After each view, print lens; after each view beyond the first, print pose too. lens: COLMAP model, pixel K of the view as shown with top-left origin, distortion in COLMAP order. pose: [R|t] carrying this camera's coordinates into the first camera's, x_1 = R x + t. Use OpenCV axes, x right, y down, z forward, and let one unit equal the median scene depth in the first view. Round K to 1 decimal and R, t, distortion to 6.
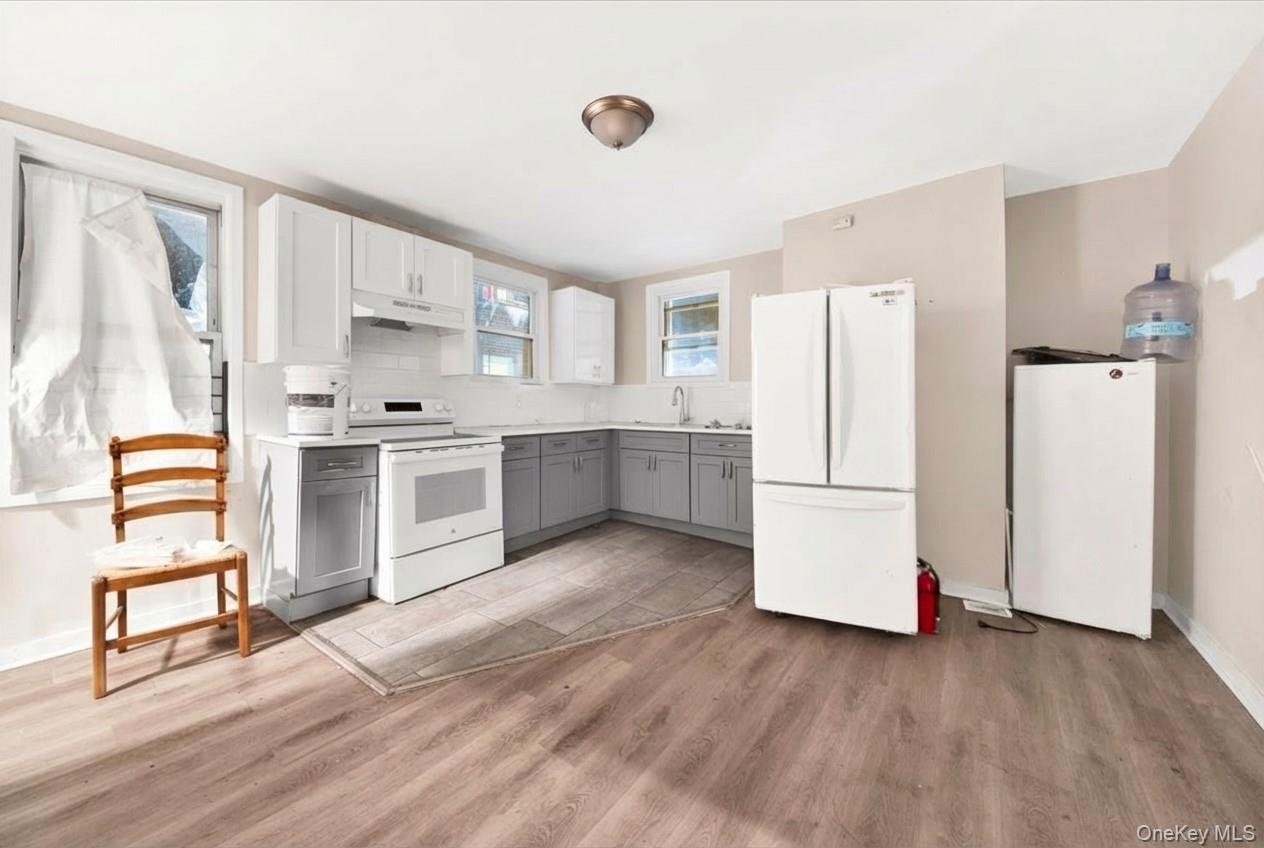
lens RADIAL K [[465.1, 0, 661.2], [0, 465.1, 412.6], [0, 0, 1]] dist [0.000281, -0.000087]
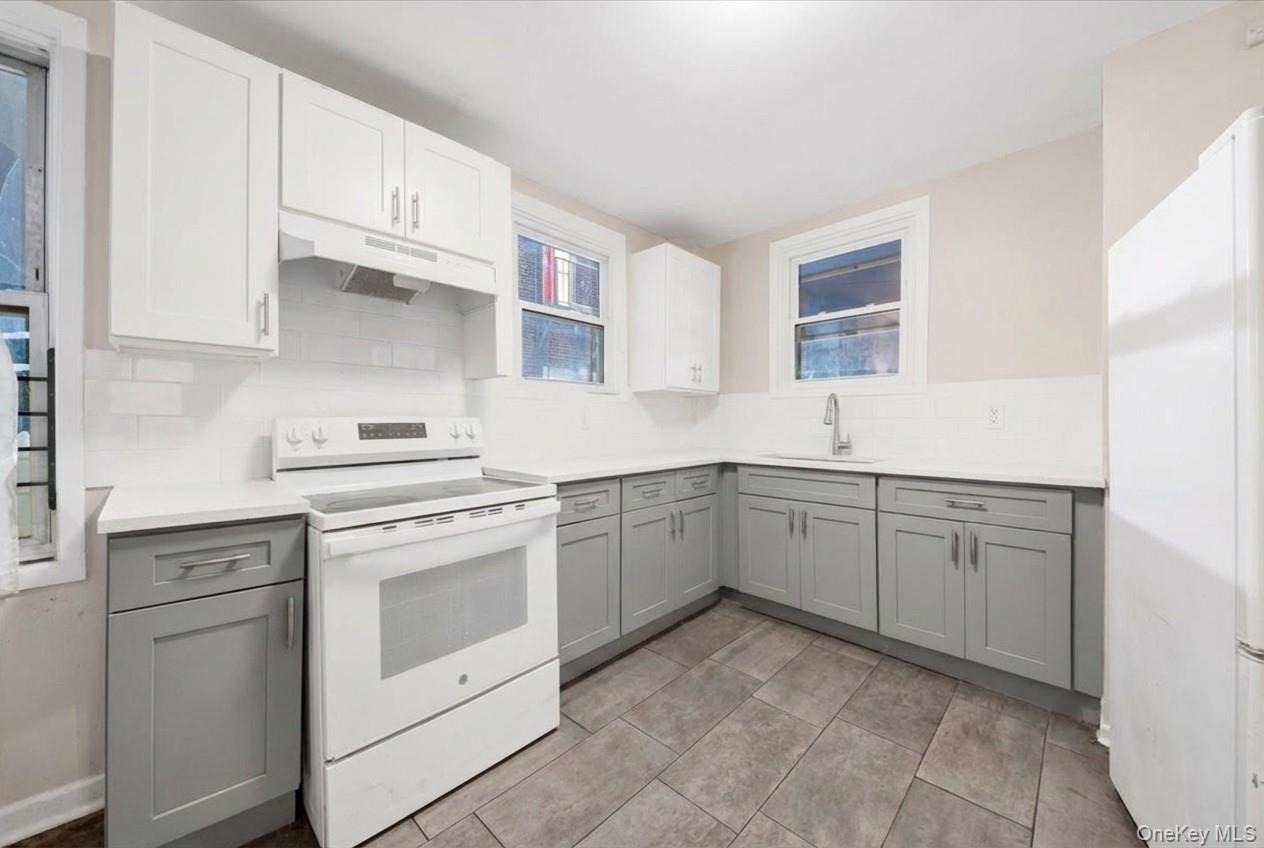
lens RADIAL K [[458.4, 0, 637.4], [0, 458.4, 421.7], [0, 0, 1]] dist [-0.000494, -0.000058]
pose [[0.986478, -0.003336, -0.163858, -0.149838], [0.000639, 0.999863, -0.016511, -0.013201], [0.163891, 0.016183, 0.986346, 0.449525]]
